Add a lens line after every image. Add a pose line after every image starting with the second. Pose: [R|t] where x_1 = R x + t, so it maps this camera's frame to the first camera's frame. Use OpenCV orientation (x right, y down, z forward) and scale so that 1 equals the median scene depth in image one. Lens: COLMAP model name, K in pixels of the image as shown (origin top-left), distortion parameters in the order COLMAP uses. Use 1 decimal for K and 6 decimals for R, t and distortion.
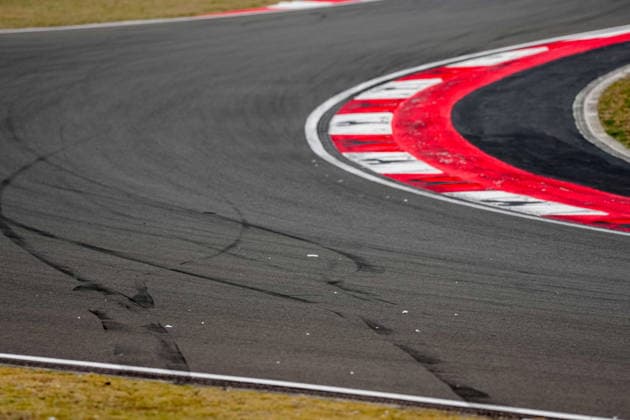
lens RADIAL K [[3880.3, 0, 314.7], [0, 3880.3, 210.2], [0, 0, 1]] dist [-0.296049, 7.635286]
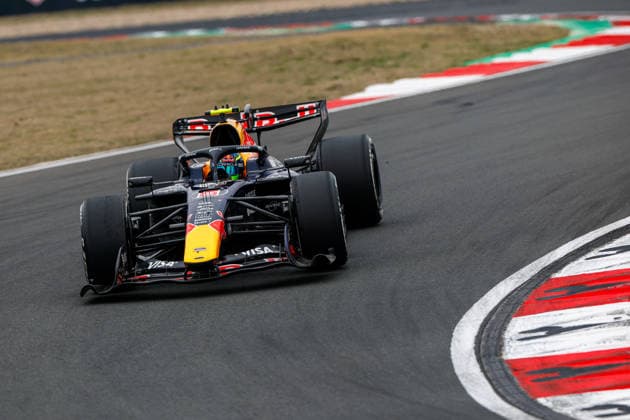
lens RADIAL K [[3880.3, 0, 314.7], [0, 3880.3, 210.2], [0, 0, 1]] dist [-0.296049, 7.635286]
pose [[0.993906, -0.104241, -0.035852, -0.000261], [0.102065, 0.993088, -0.057953, -0.012982], [0.041645, 0.053940, 0.997675, 0.542055]]
